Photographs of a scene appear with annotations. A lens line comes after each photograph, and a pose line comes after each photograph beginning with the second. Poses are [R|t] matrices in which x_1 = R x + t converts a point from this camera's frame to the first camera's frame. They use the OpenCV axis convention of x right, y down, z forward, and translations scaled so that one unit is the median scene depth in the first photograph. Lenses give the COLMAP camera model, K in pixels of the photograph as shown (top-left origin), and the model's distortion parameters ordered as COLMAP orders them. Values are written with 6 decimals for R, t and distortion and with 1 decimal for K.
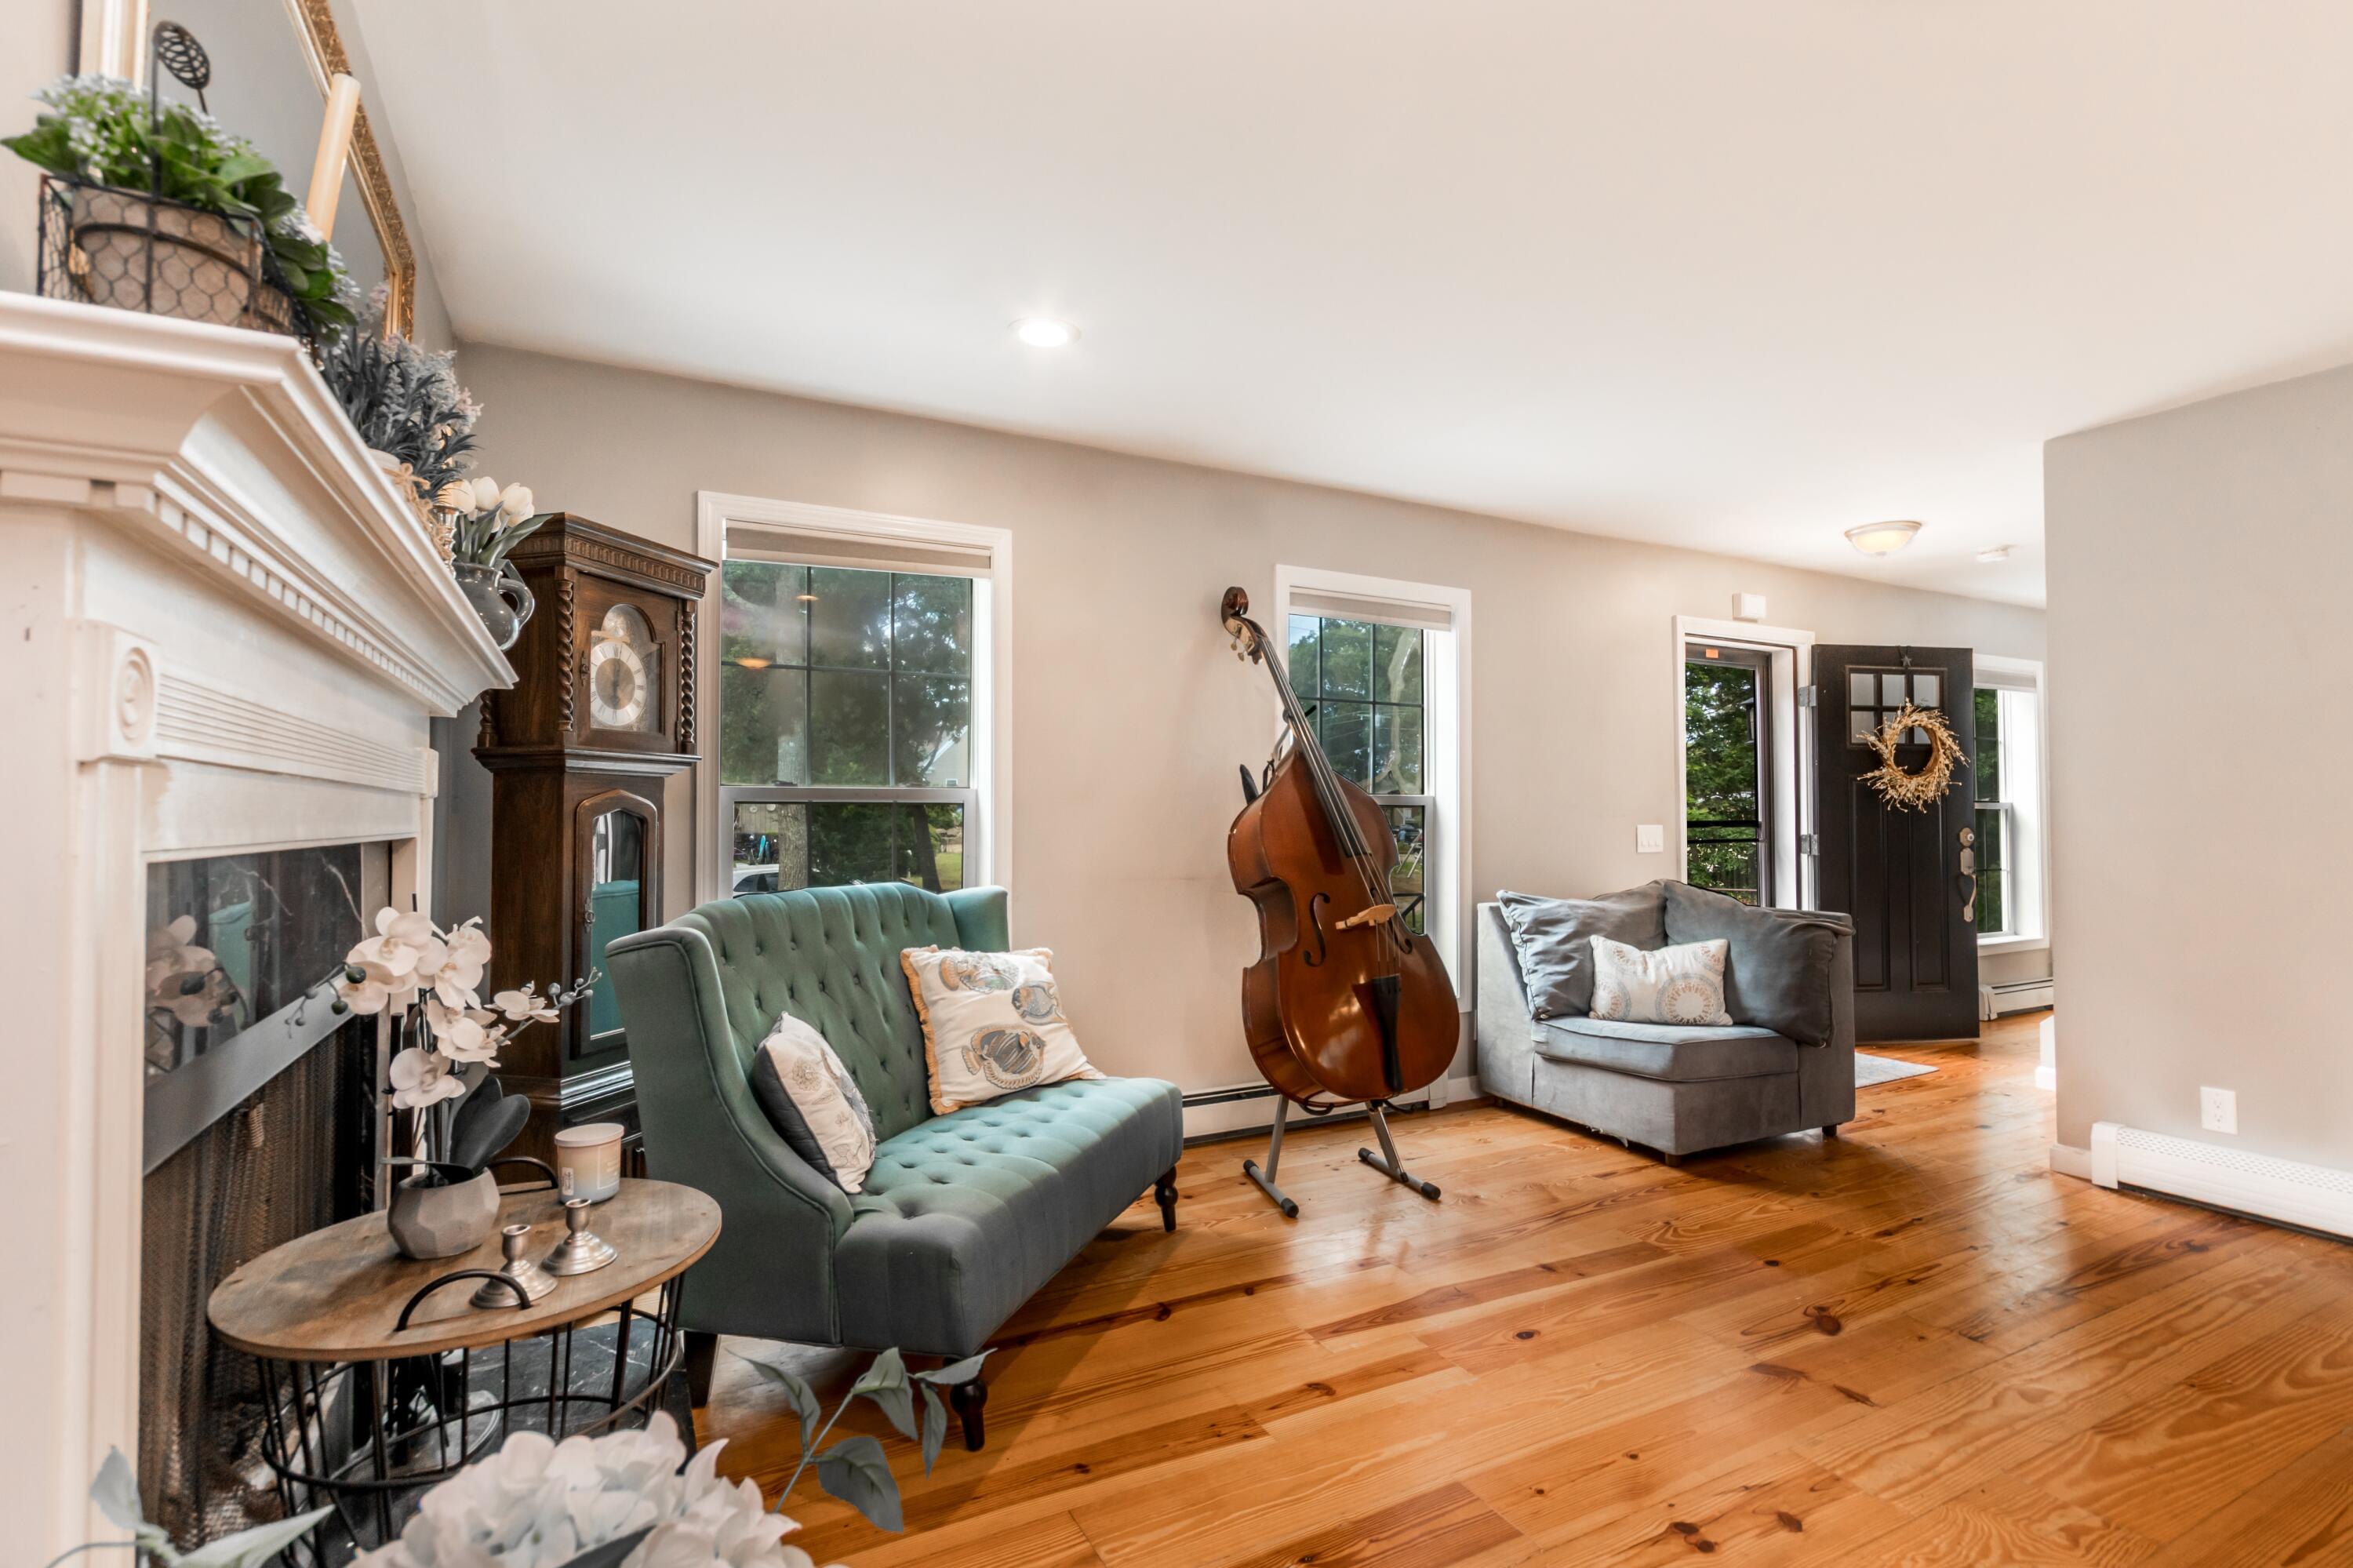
lens RADIAL K [[1086.2, 0, 1167.8], [0, 1086.2, 794.1], [0, 0, 1]] dist [0.002808, 0.000359]
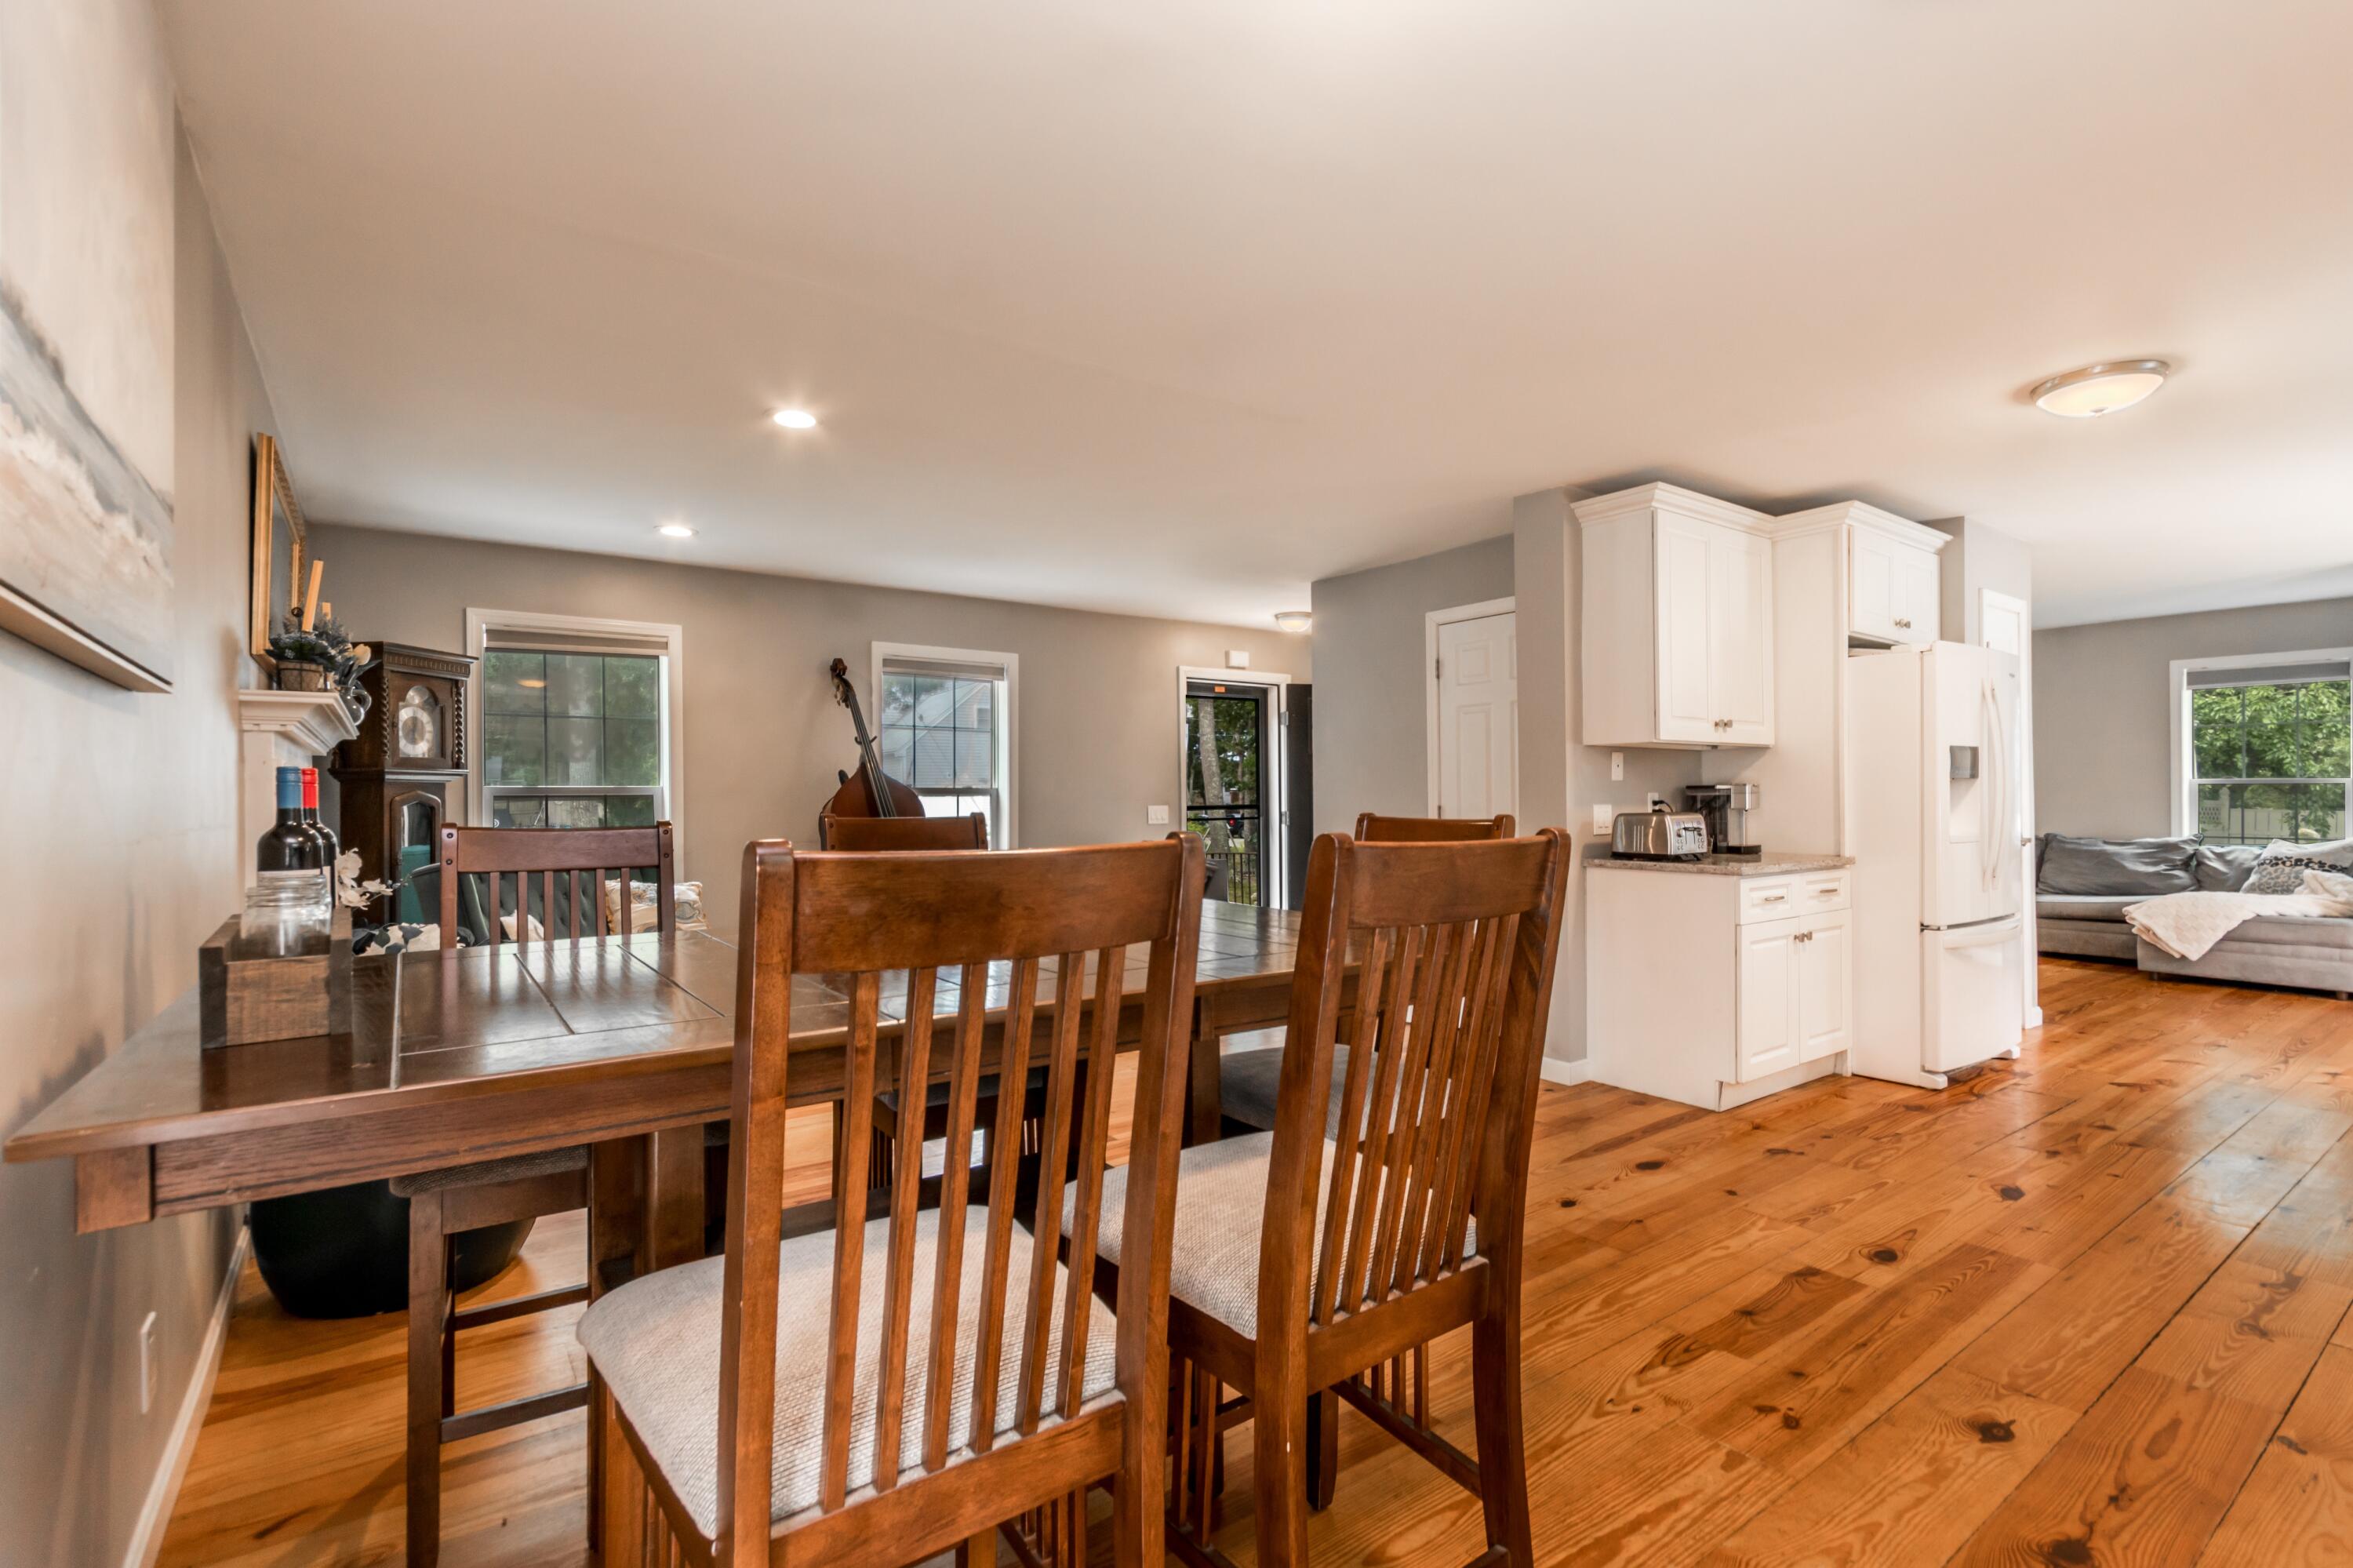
lens RADIAL K [[1086.2, 0, 1174.2], [0, 1086.2, 784.7], [0, 0, 1]] dist [0.002808, 0.000359]
pose [[0.989220, -0.005718, 0.146329, 0.414503], [0.004804, 0.999967, 0.006600, -0.017996], [-0.146362, -0.005826, 0.989214, -0.847739]]
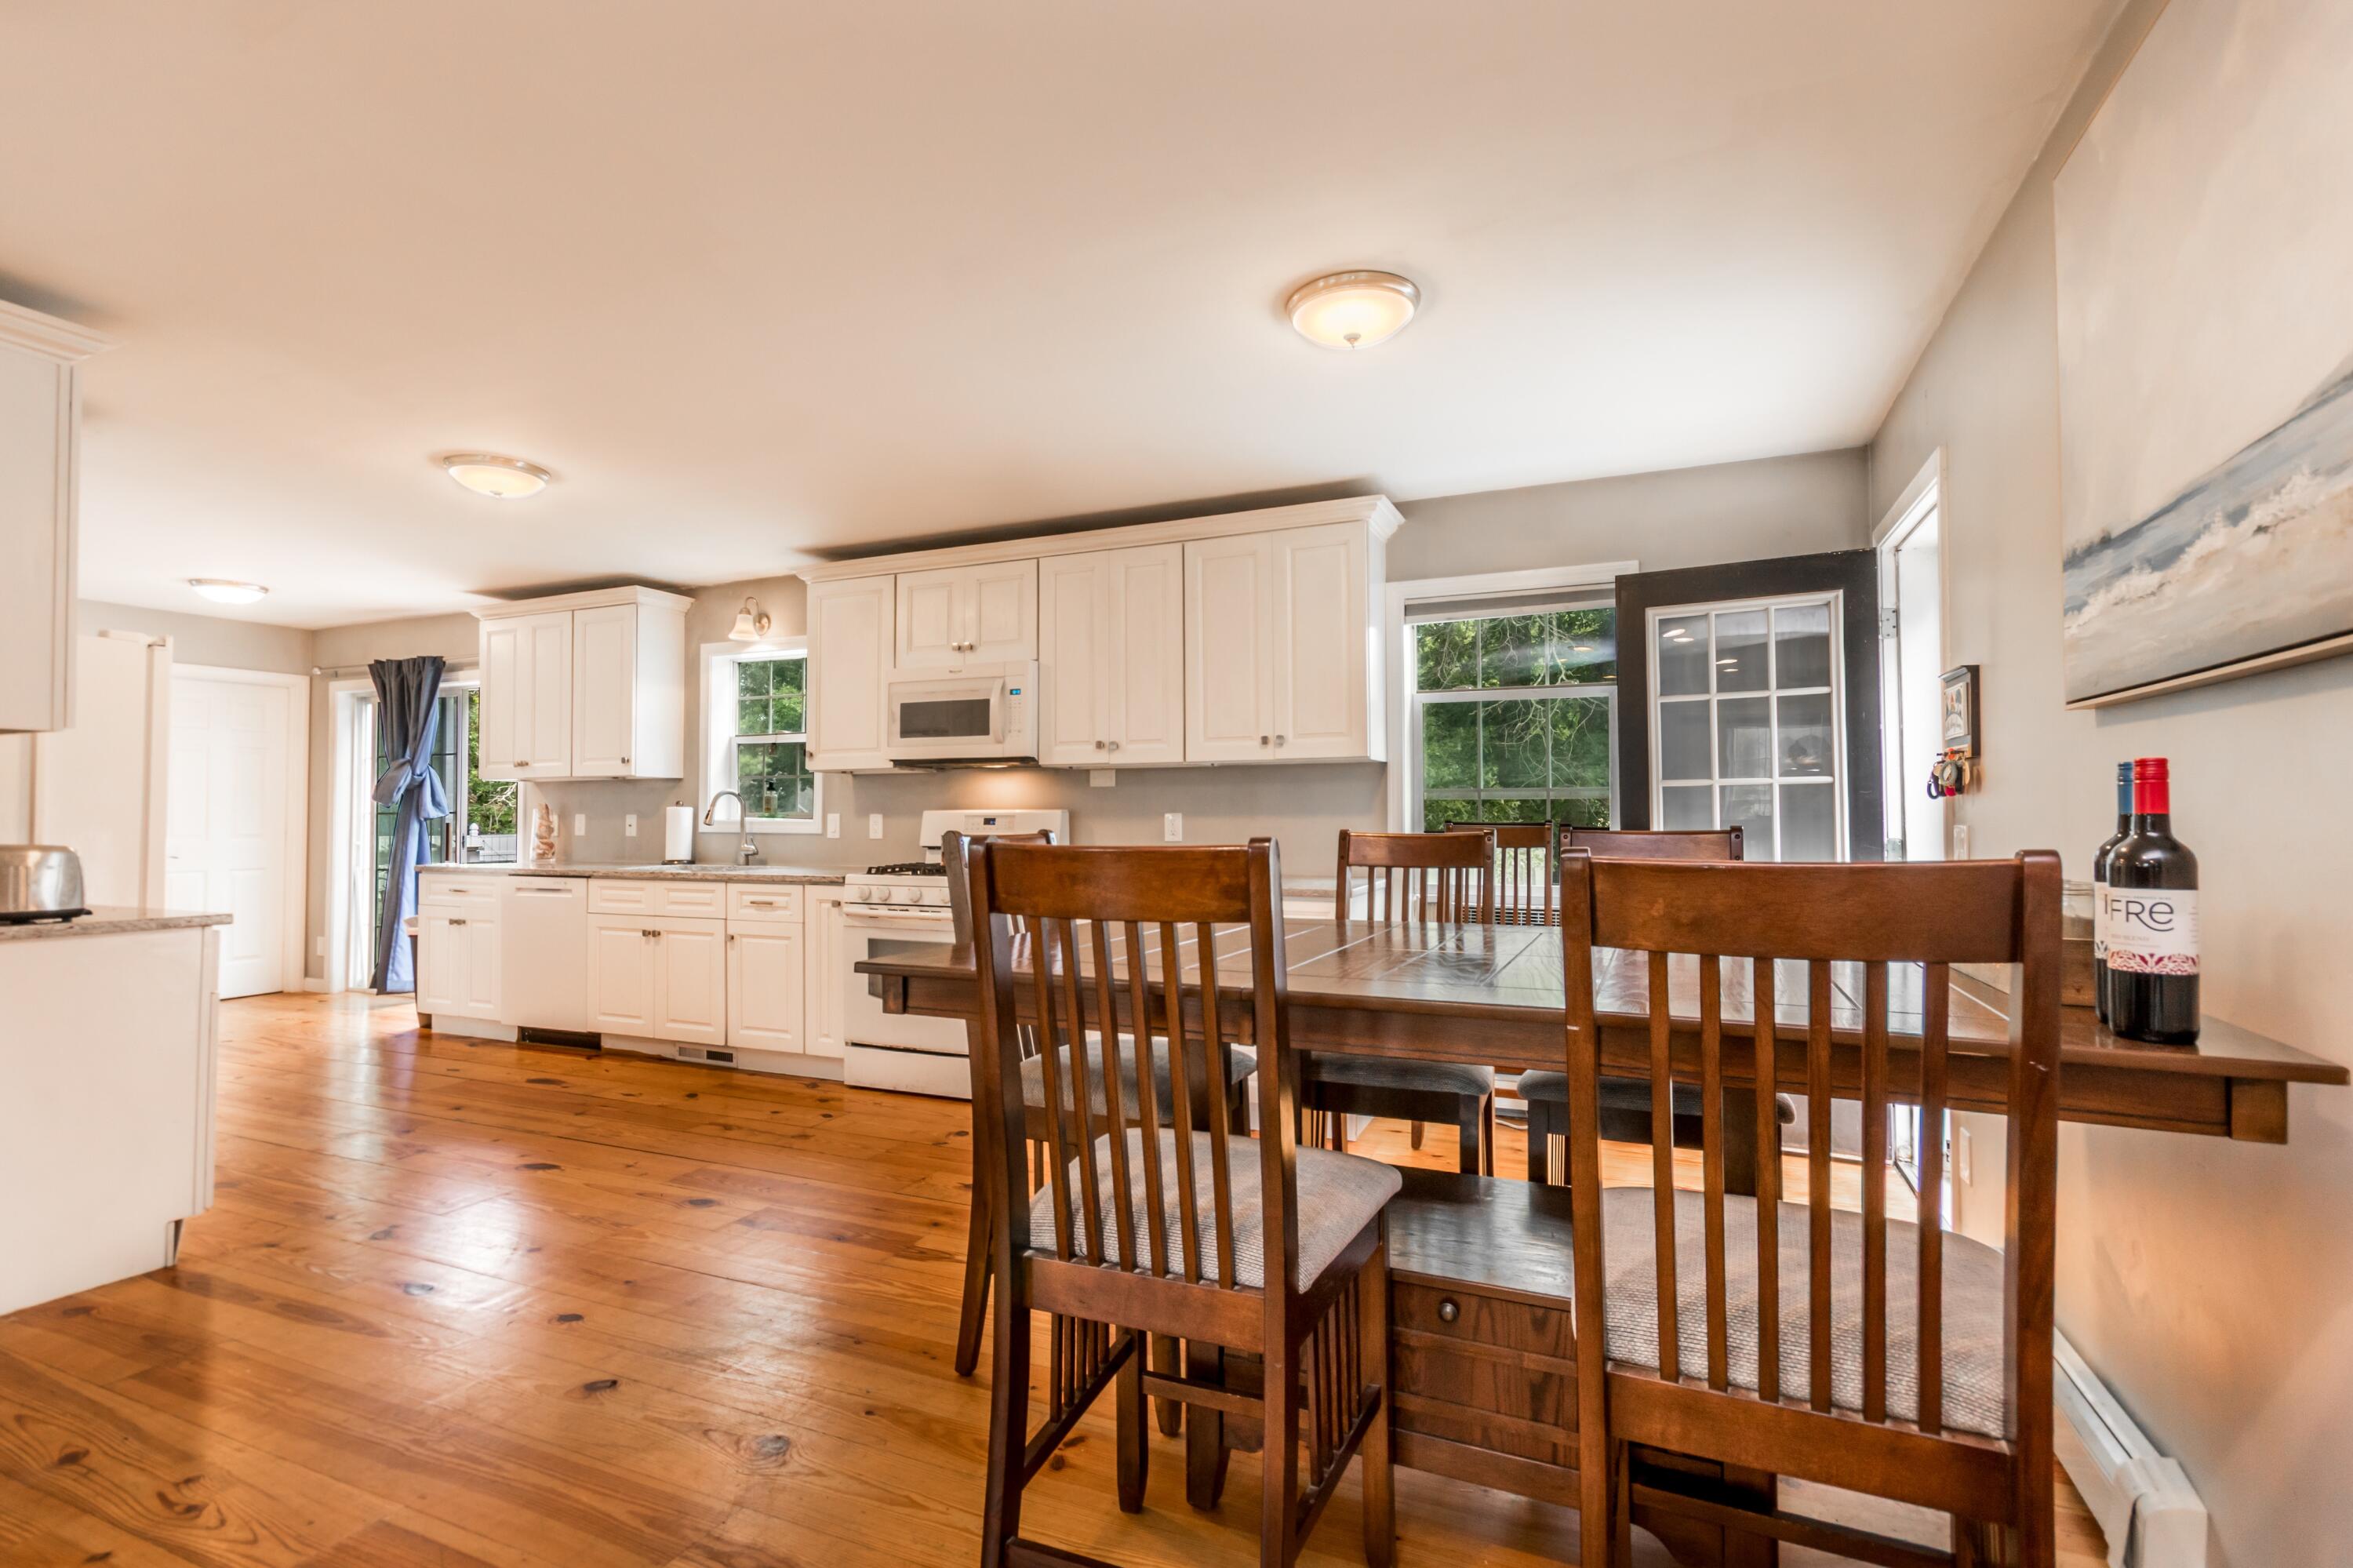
lens RADIAL K [[1086.2, 0, 1181.5], [0, 1086.2, 795.9], [0, 0, 1]] dist [0.002808, 0.000359]
pose [[-0.628198, 0.014790, 0.777913, -0.032449], [-0.013214, 0.999472, -0.029674, 0.005224], [-0.777941, -0.028921, -0.627671, 0.319301]]
